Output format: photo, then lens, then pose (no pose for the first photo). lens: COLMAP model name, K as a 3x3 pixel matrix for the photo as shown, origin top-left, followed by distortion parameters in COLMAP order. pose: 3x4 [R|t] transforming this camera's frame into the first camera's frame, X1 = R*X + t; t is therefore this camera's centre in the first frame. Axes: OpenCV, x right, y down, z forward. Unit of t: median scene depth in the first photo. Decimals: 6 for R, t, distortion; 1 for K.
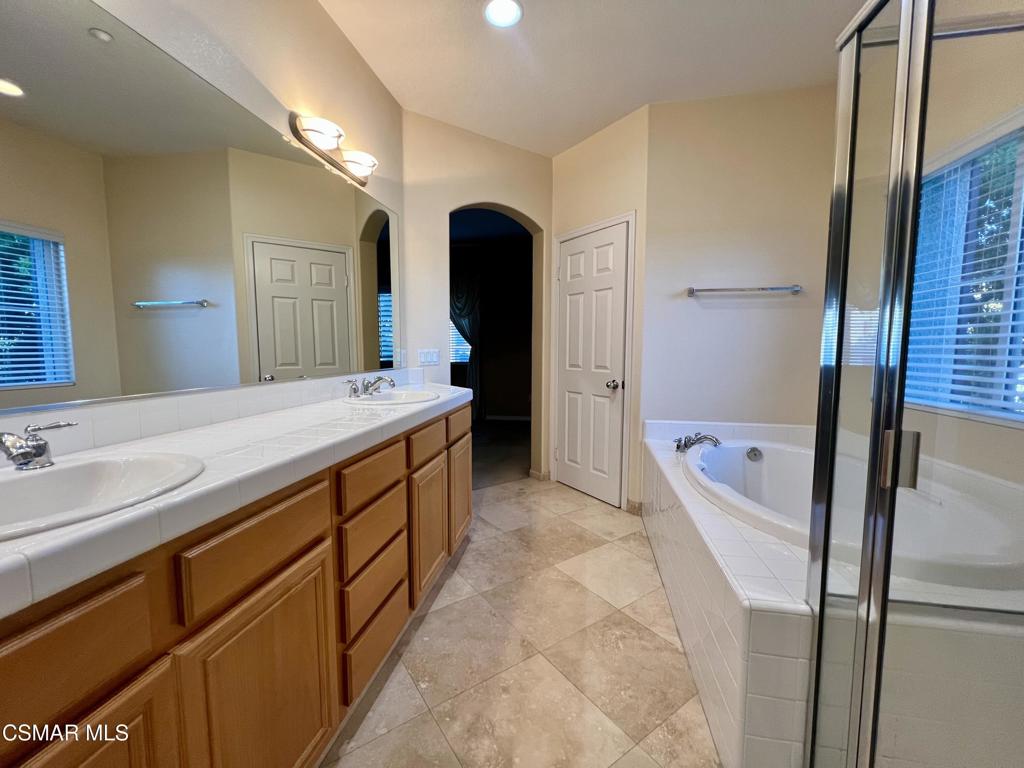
lens RADIAL K [[410.4, 0, 509.2], [0, 410.4, 382.9], [0, 0, 1]] dist [-0.003064, -0.000102]
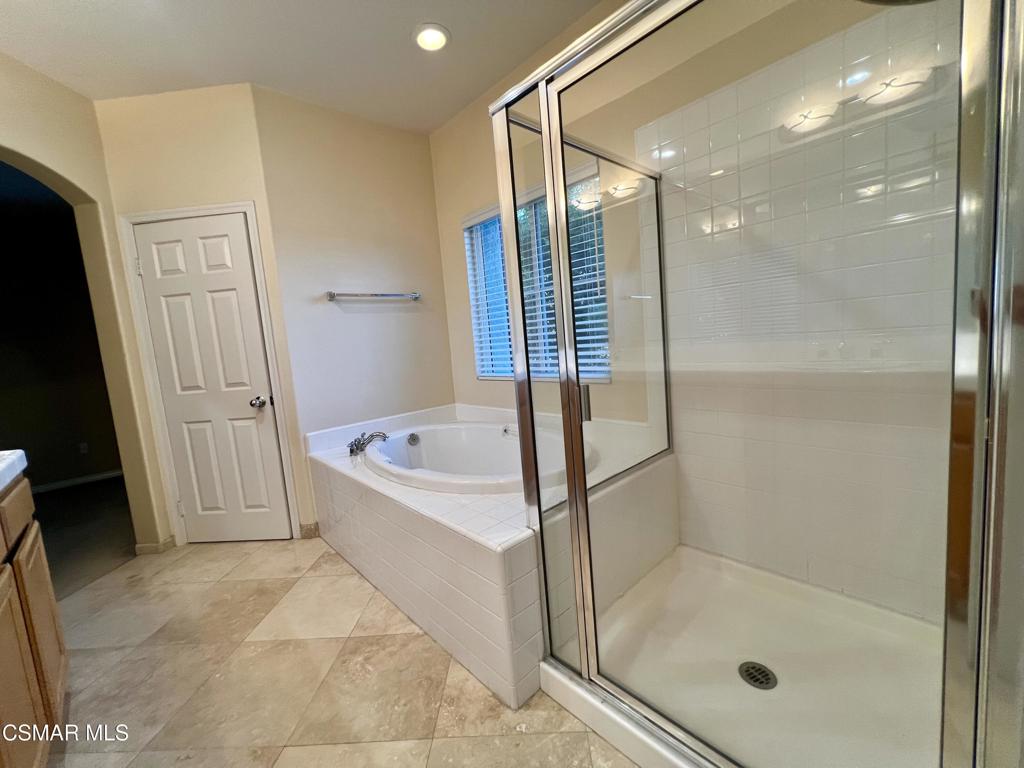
lens RADIAL K [[411.0, 0, 509.0], [0, 411.0, 382.1], [0, 0, 1]] dist [-0.001327, -0.000015]
pose [[0.596762, -0.136999, 0.790637, -0.122092], [0.151306, 0.986854, 0.056794, -0.008049], [-0.788024, 0.085736, 0.609645, 0.073722]]
